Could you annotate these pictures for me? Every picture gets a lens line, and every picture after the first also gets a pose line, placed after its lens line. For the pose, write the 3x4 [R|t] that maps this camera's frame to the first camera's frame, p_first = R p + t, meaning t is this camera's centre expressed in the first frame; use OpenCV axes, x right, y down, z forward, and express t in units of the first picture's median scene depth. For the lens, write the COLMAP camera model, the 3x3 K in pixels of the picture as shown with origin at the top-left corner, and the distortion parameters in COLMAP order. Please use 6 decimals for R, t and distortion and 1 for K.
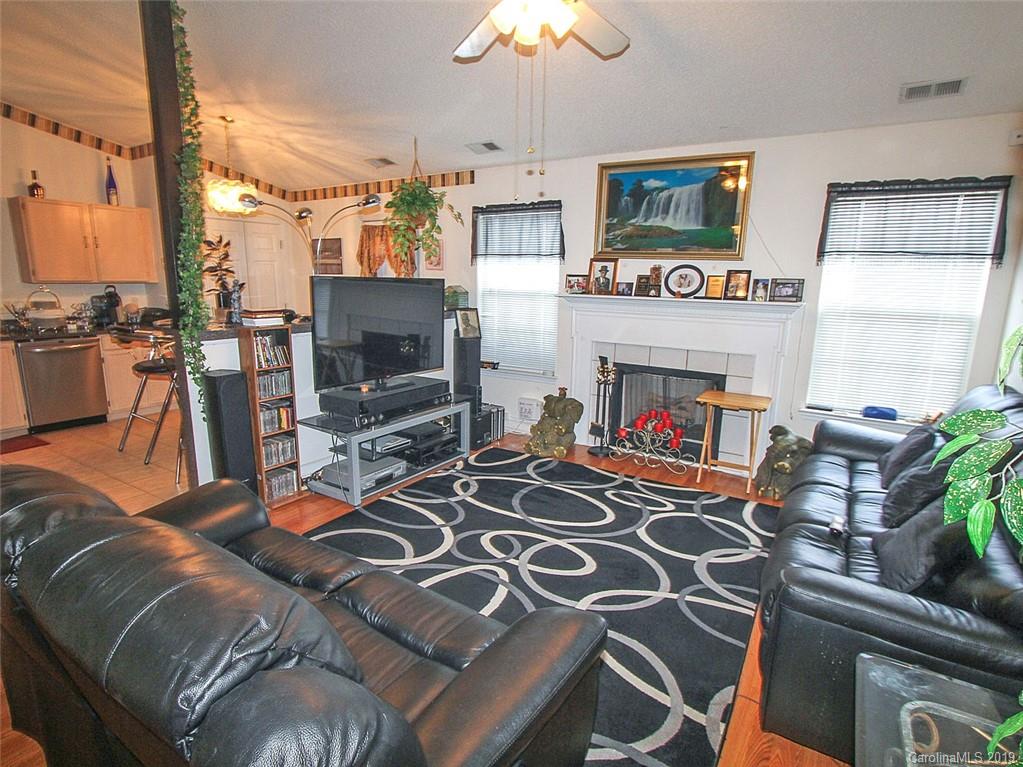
lens RADIAL K [[535.8, 0, 515.6], [0, 535.8, 386.5], [0, 0, 1]] dist [-0.013849, 0.001422]
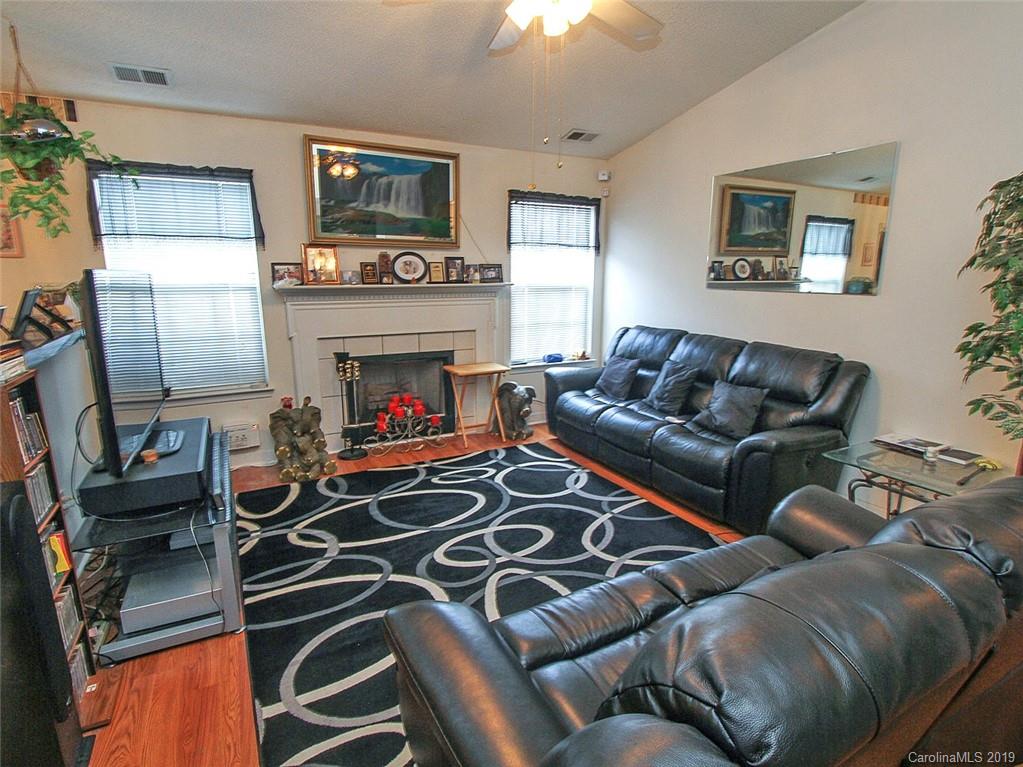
lens RADIAL K [[535.8, 0, 515.6], [0, 535.8, 386.5], [0, 0, 1]] dist [-0.013849, 0.001422]
pose [[0.505781, -0.201432, 0.838815, -0.546823], [0.179013, 0.975698, 0.126363, -0.072215], [-0.843884, 0.086247, 0.529549, 0.320360]]
